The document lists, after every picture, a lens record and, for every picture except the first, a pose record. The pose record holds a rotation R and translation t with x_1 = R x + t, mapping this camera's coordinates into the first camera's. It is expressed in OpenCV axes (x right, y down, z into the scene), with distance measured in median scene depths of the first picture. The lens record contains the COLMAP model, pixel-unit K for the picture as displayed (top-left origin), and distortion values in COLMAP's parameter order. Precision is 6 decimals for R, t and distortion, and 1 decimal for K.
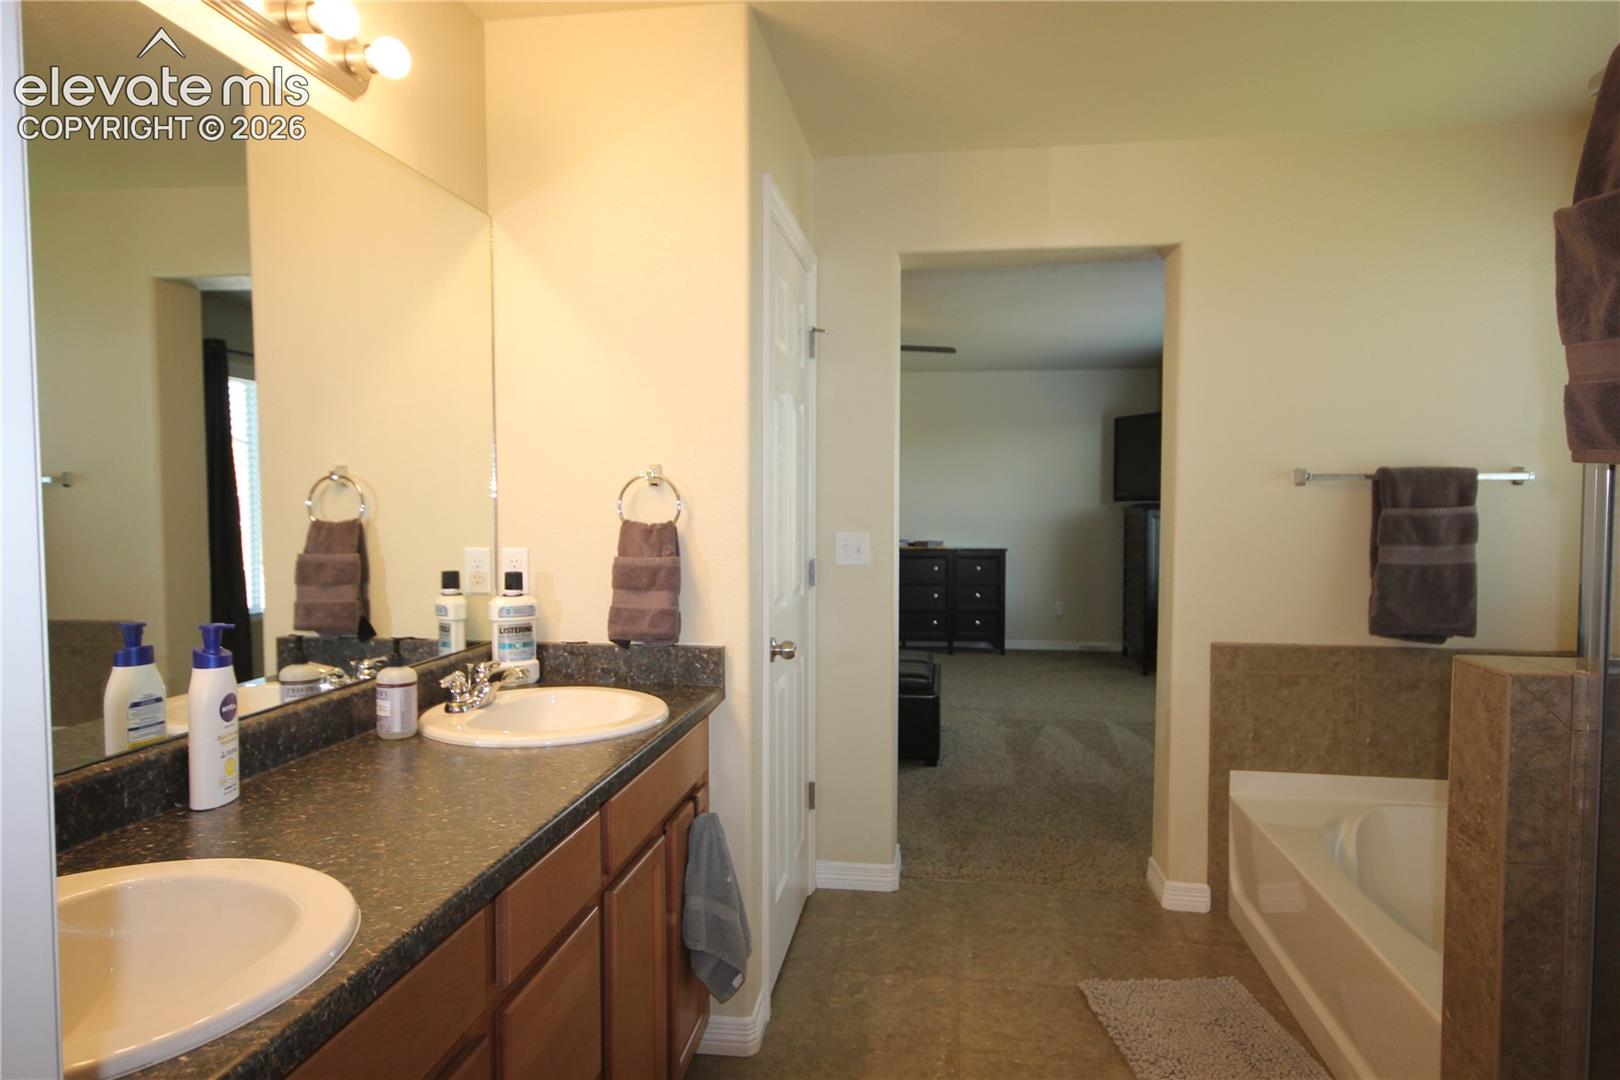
lens RADIAL K [[970.3, 0, 814.8], [0, 970.3, 546.8], [0, 0, 1]] dist [0.002905, 0.023178]
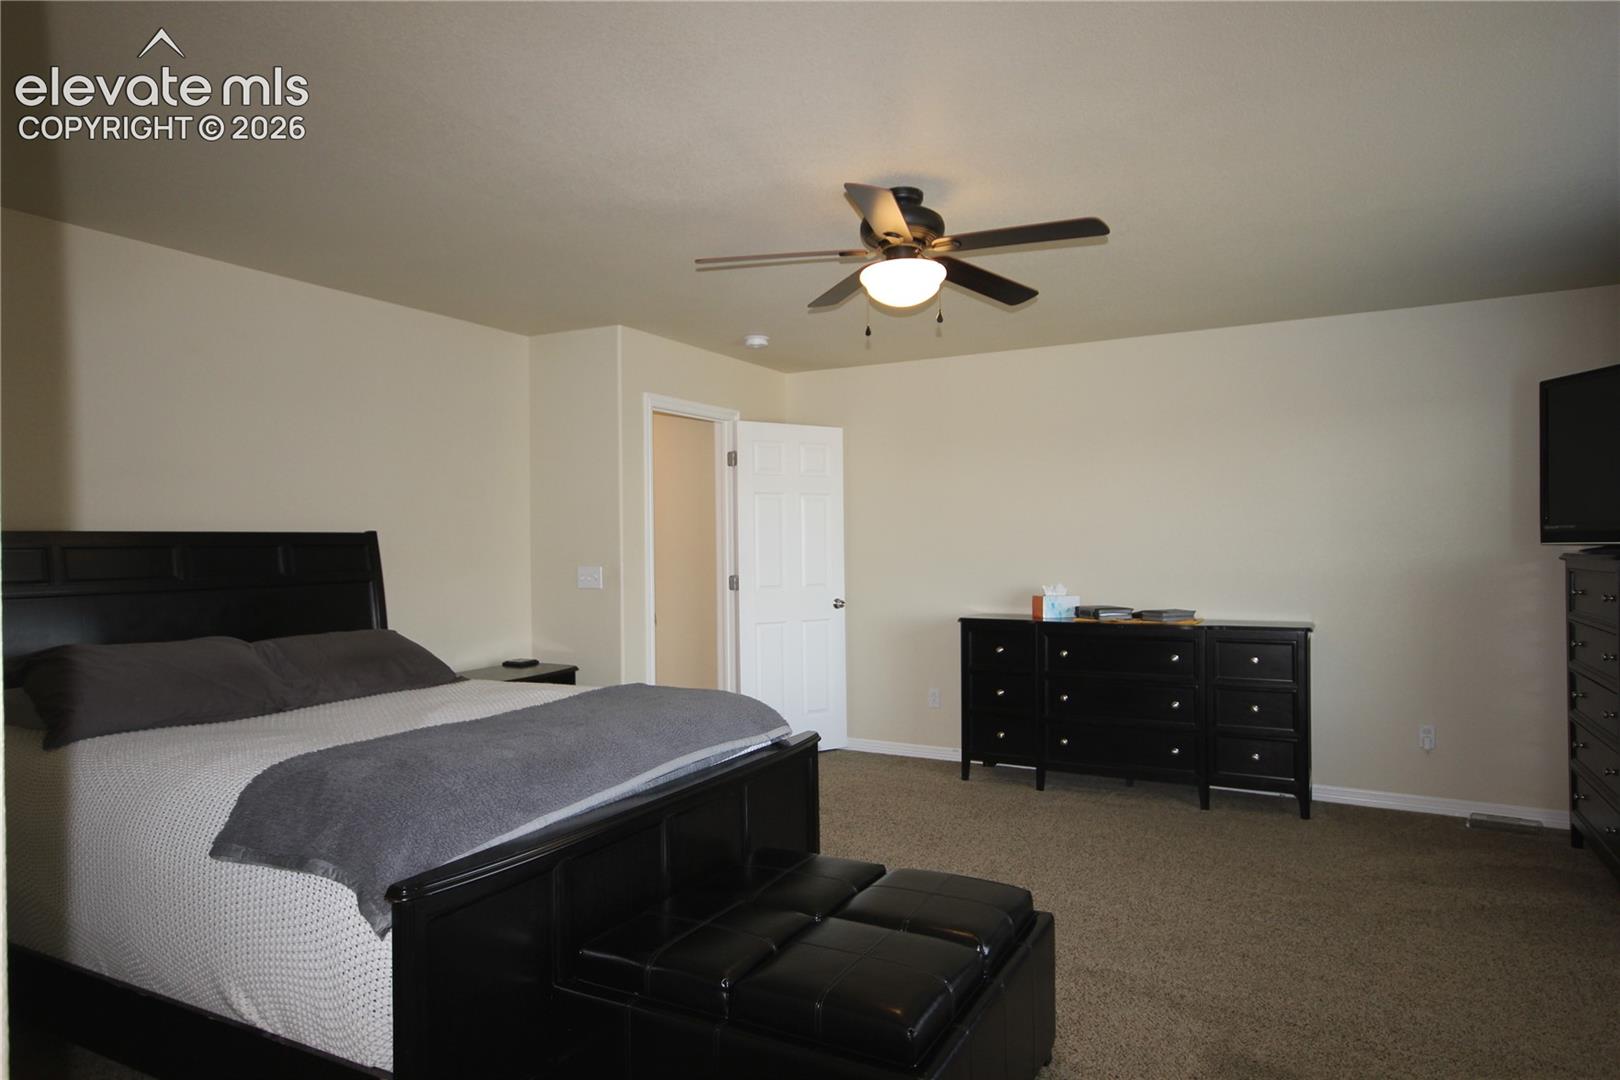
lens RADIAL K [[970.3, 0, 814.8], [0, 970.3, 546.8], [0, 0, 1]] dist [0.002905, 0.023178]
pose [[0.940545, -0.005776, -0.339620, 0.118070], [-0.008598, 0.999130, -0.040804, -0.018891], [0.339560, 0.041298, 0.939677, 0.370217]]
